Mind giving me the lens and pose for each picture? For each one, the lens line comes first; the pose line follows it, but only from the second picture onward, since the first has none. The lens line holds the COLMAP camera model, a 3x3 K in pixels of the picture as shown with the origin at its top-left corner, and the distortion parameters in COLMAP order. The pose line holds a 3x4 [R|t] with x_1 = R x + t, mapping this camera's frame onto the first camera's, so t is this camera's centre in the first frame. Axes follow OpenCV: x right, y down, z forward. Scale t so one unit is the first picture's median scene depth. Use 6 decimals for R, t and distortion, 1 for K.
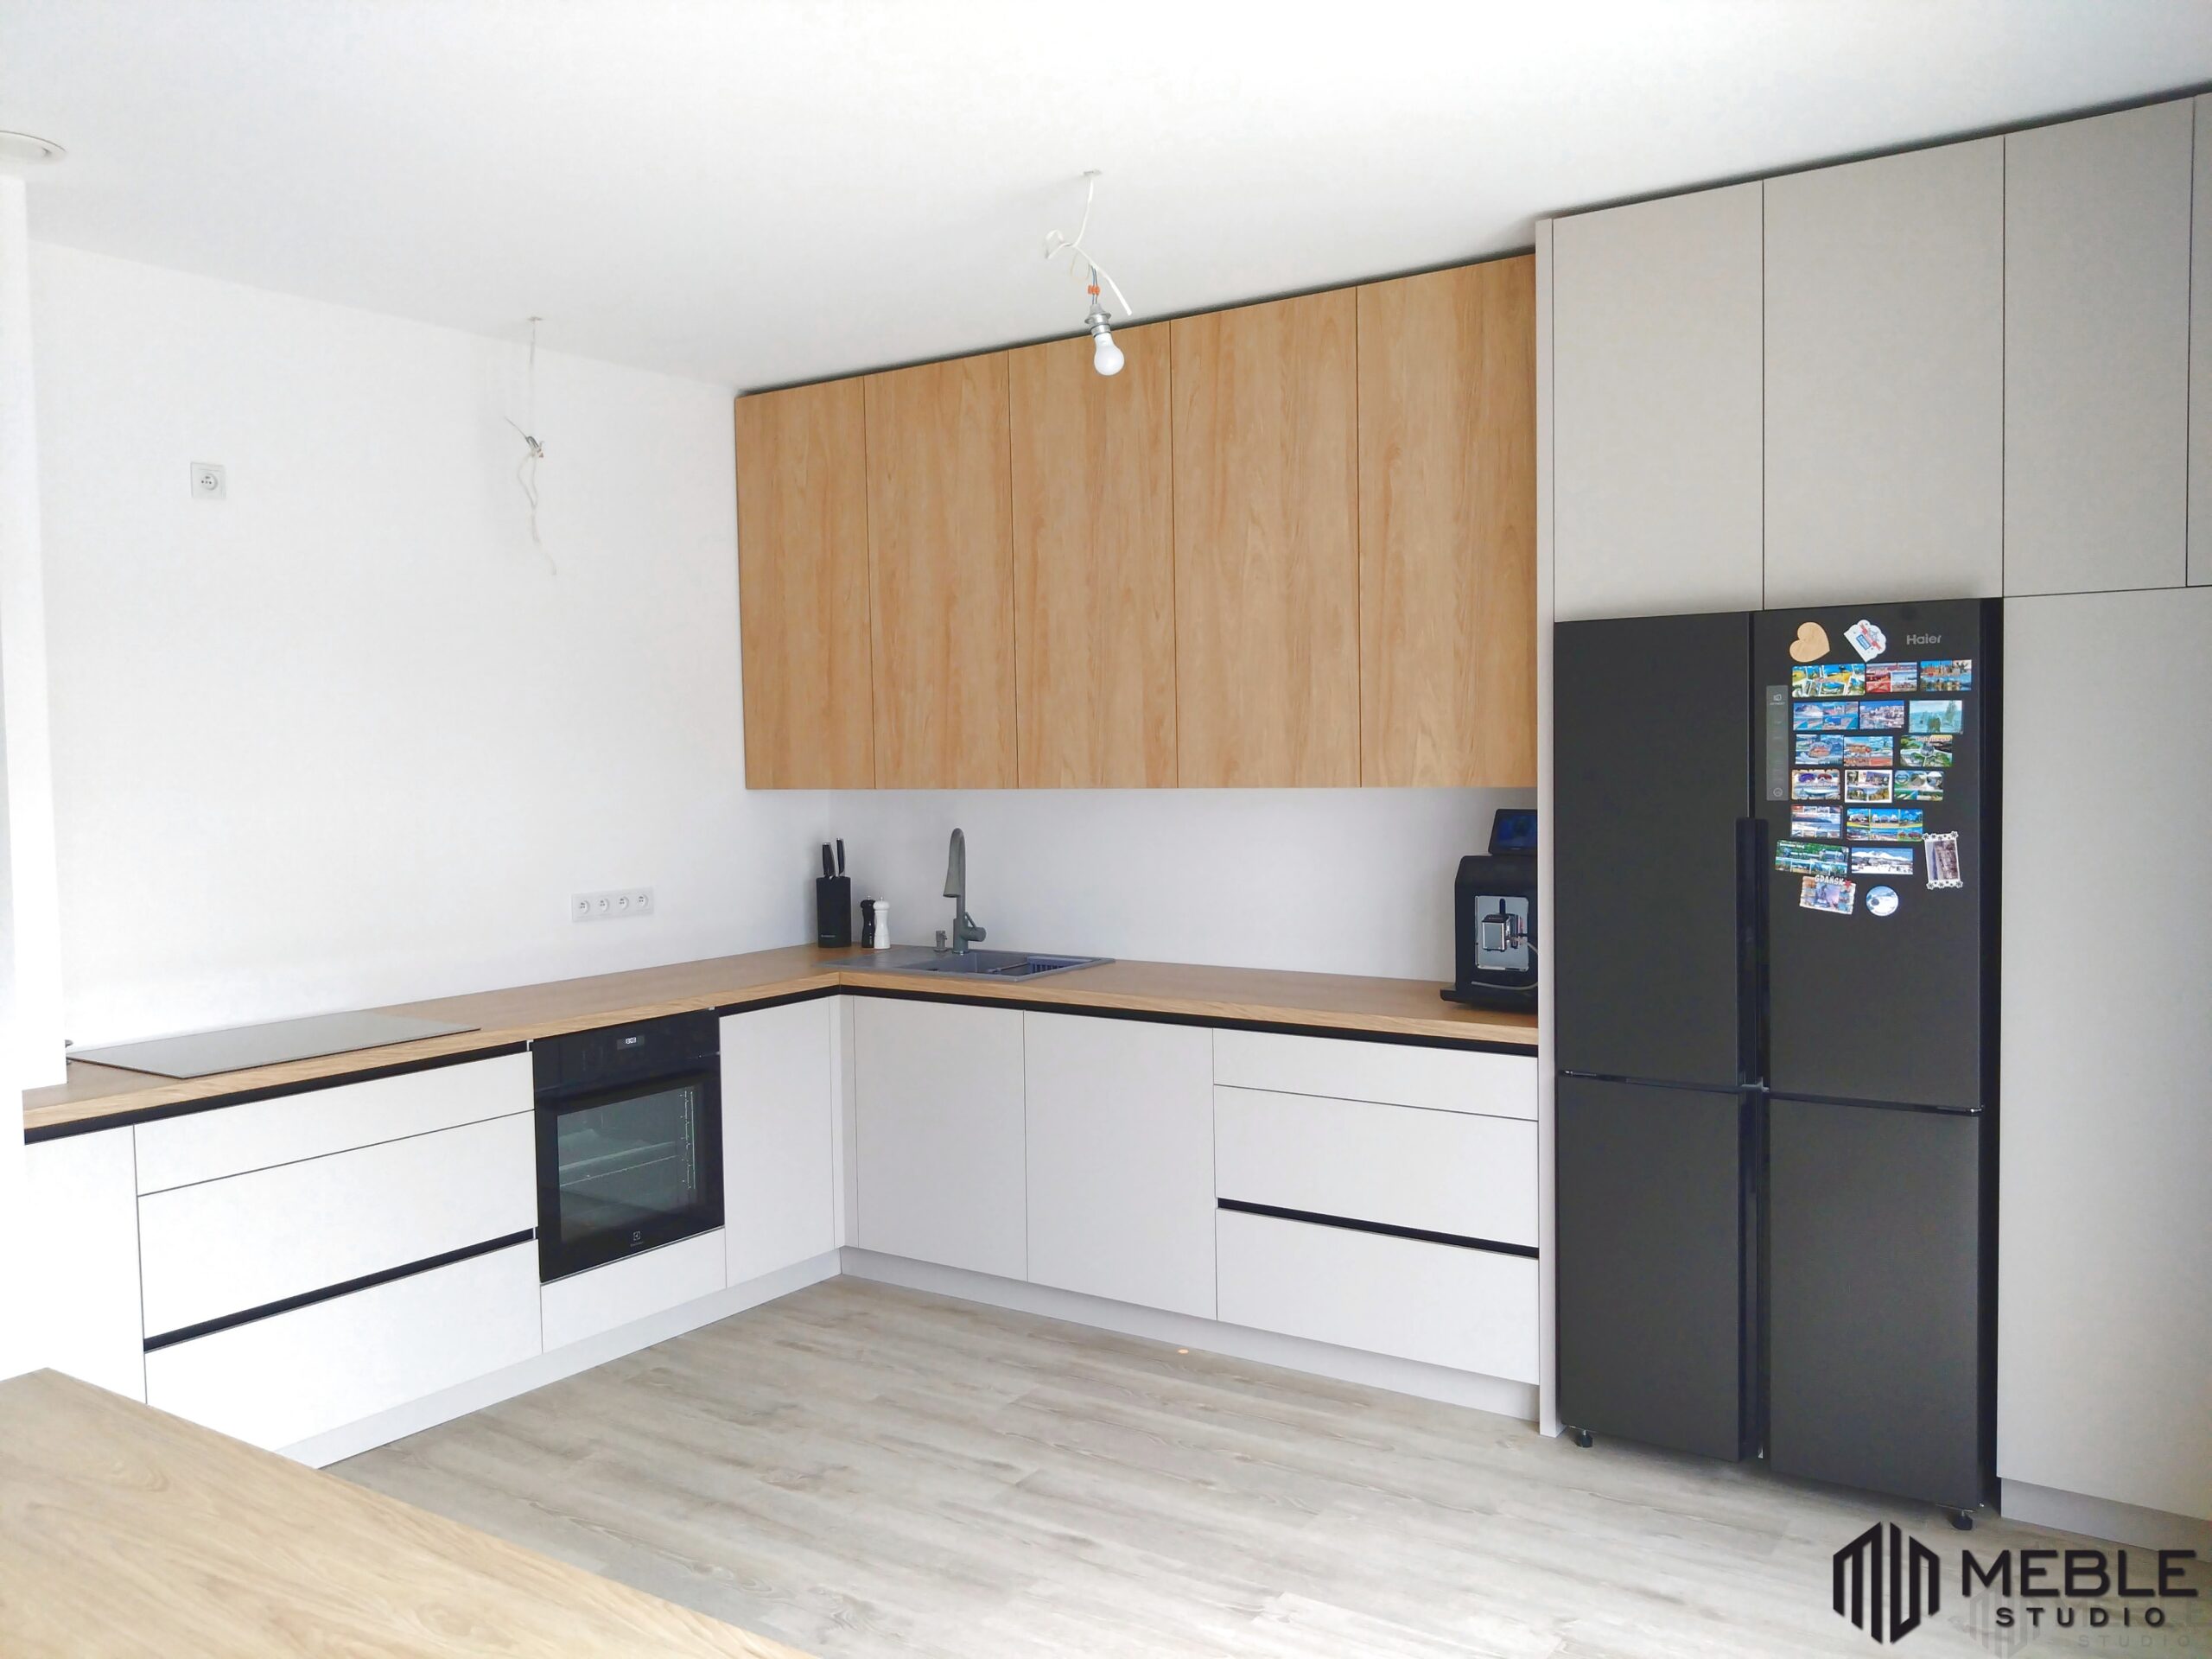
lens RADIAL K [[1719.3, 0, 1115.0], [0, 1719.3, 826.1], [0, 0, 1]] dist [0.059025, -0.138313]
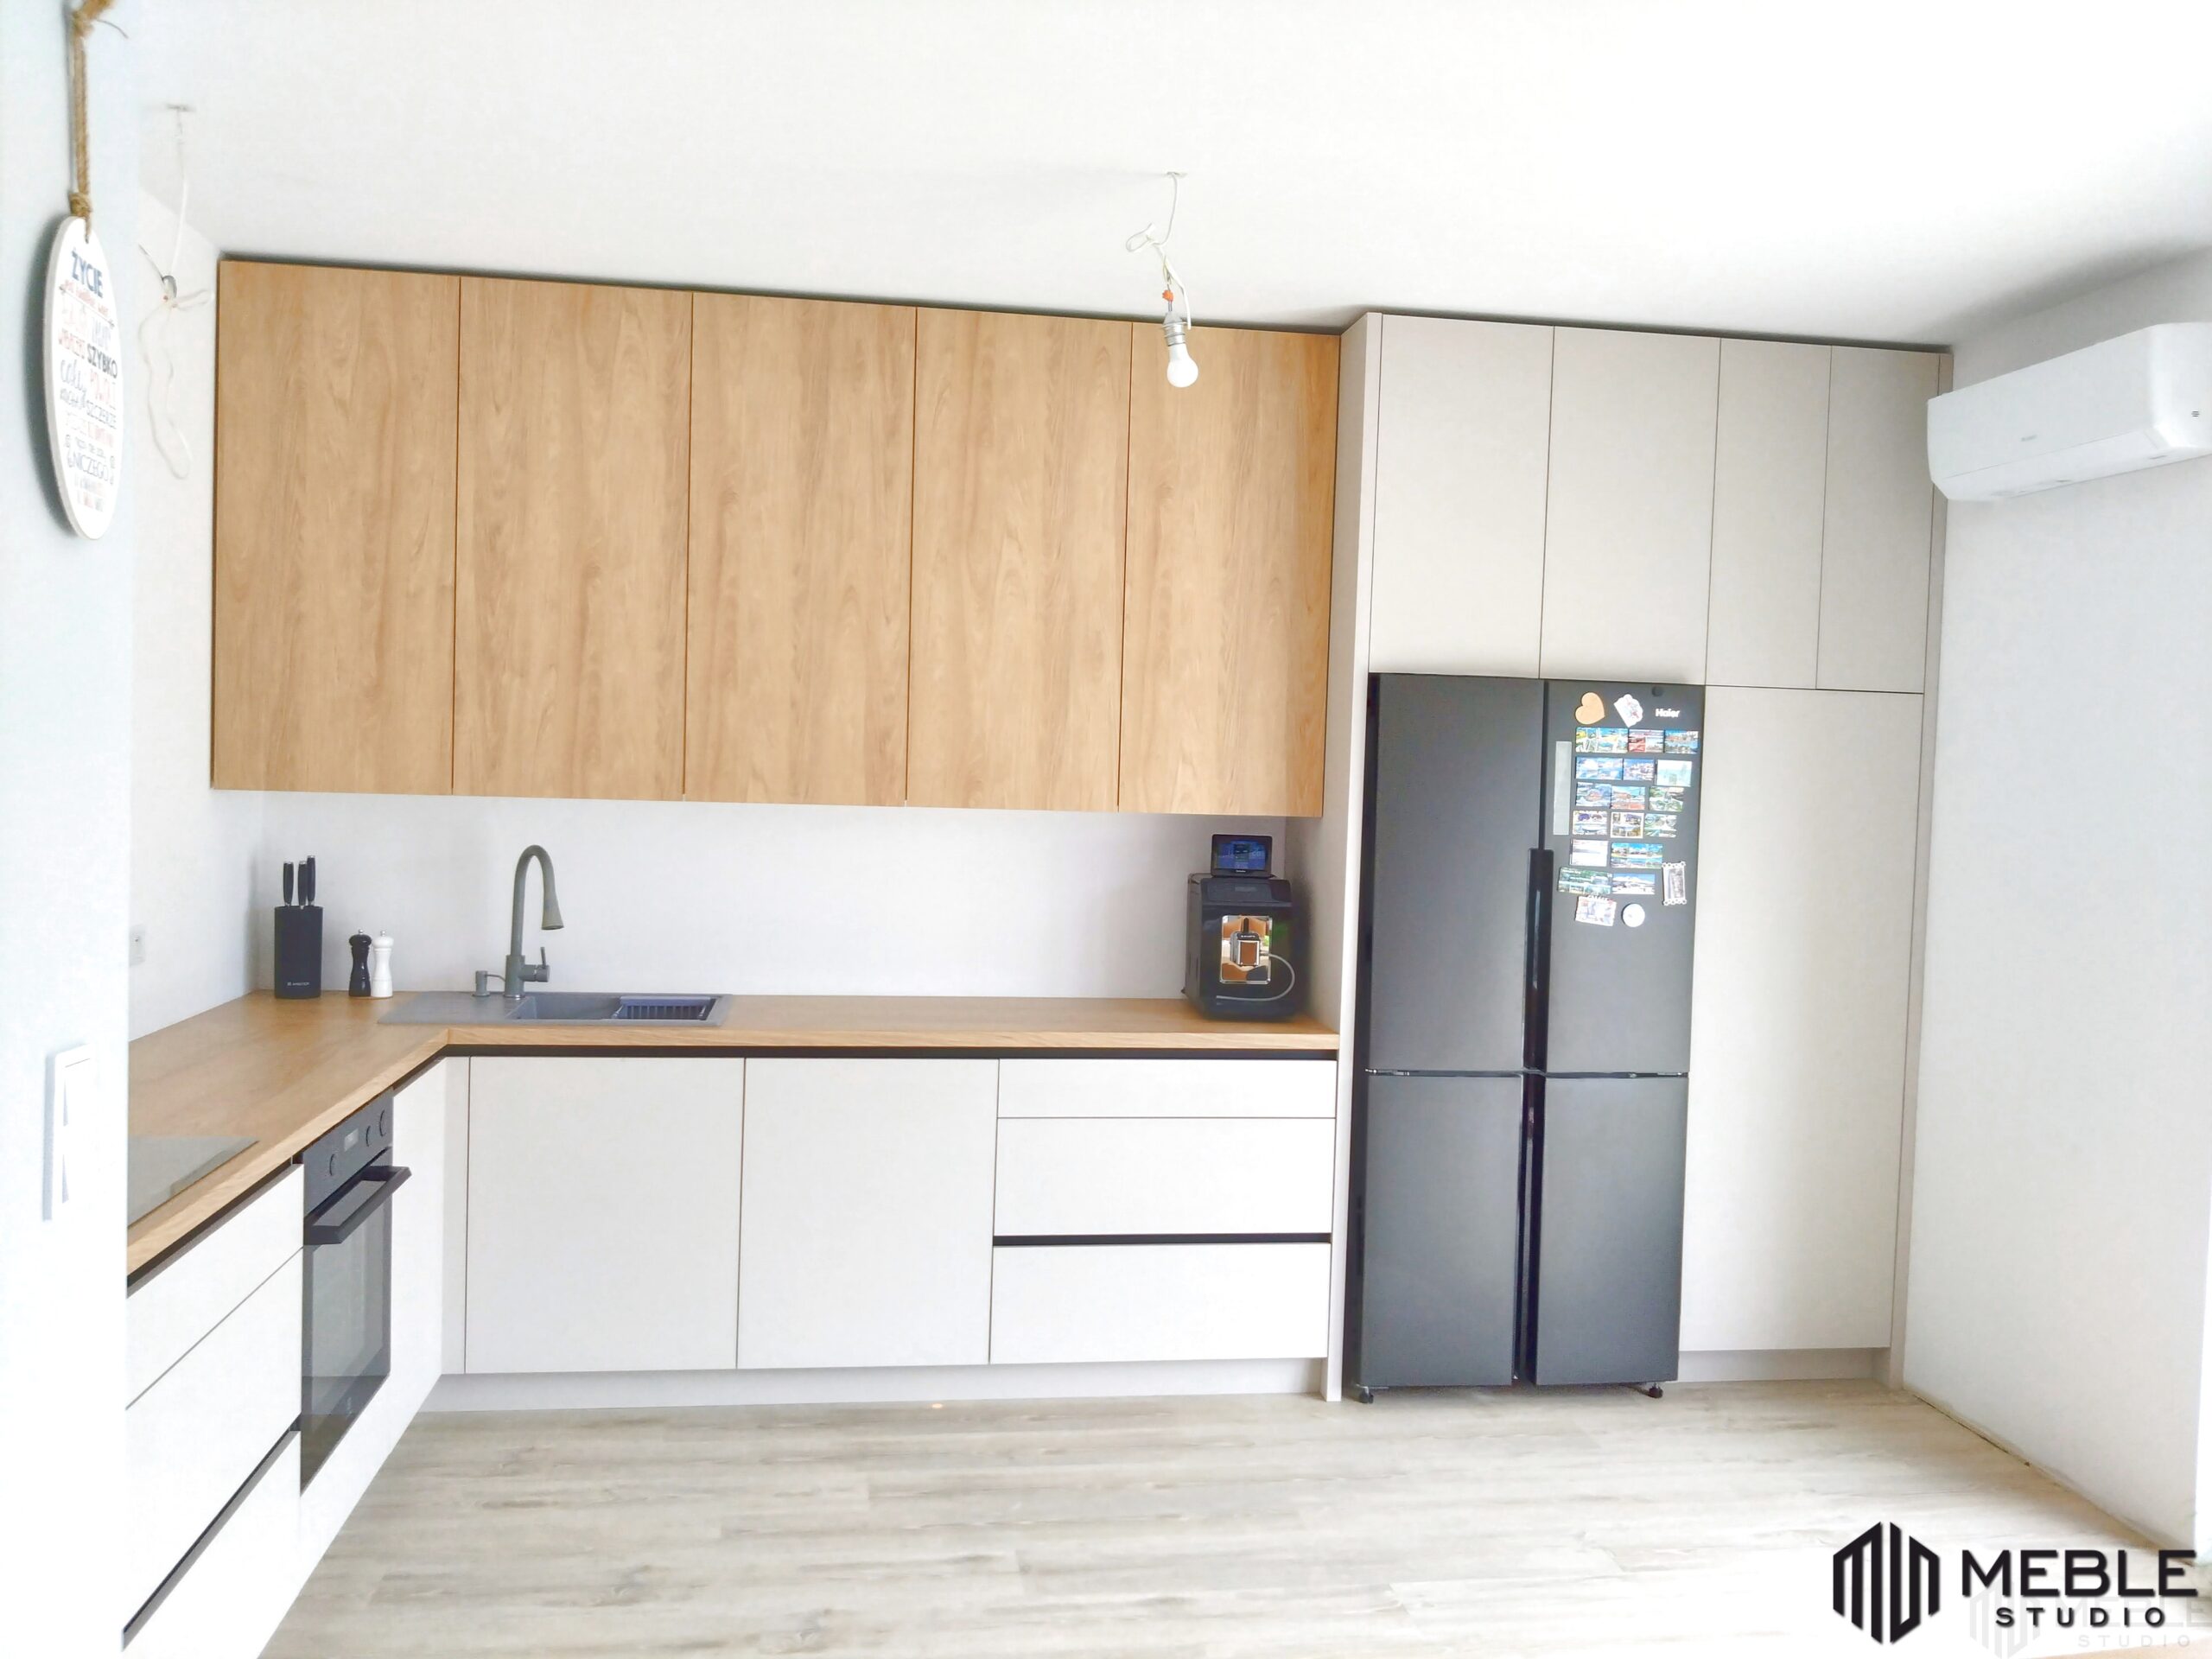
lens RADIAL K [[1709.4, 0, 1097.2], [0, 1709.4, 837.6], [0, 0, 1]] dist [0.057669, -0.152798]
pose [[0.737258, 0.012385, 0.675498, -0.607767], [-0.012806, 0.999909, -0.004356, -0.003116], [-0.675490, -0.005439, 0.737349, 0.287751]]
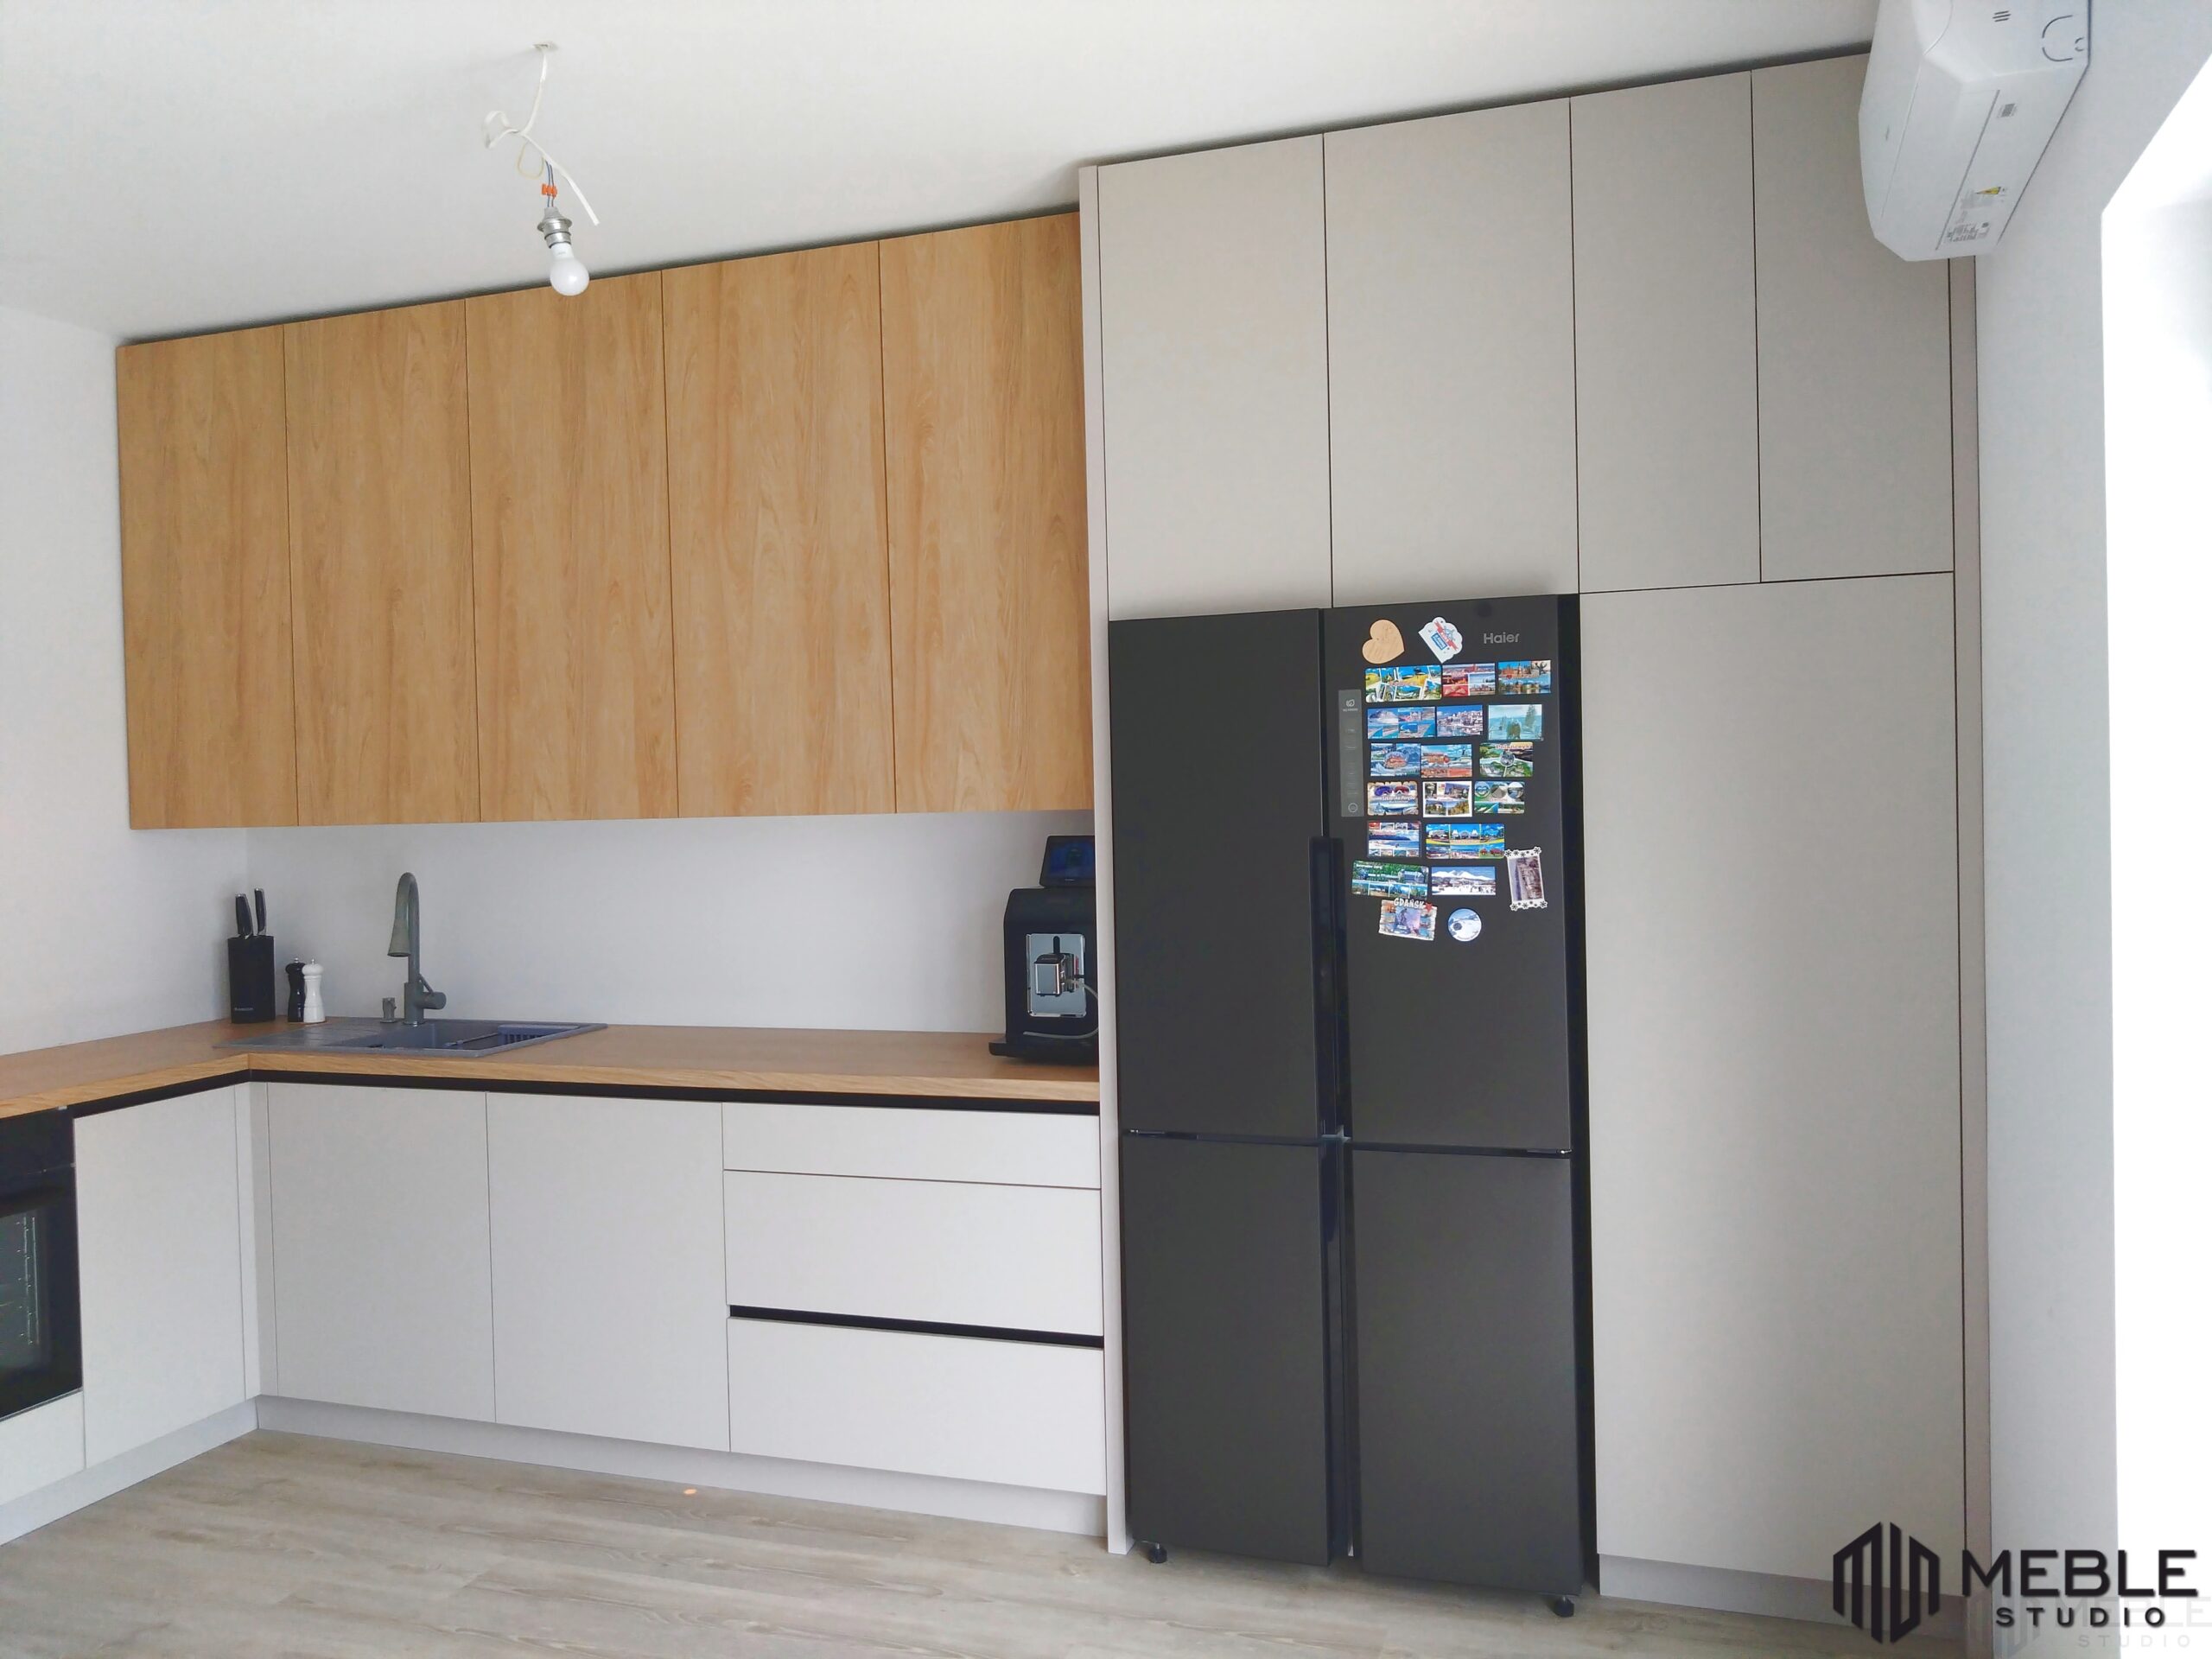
lens RADIAL K [[1719.3, 0, 1115.0], [0, 1719.3, 826.1], [0, 0, 1]] dist [0.059025, -0.138313]
pose [[0.964982, -0.010616, 0.262102, 0.024937], [0.018536, 0.999443, -0.027762, 0.011200], [-0.261661, 0.031648, 0.964641, 0.148243]]
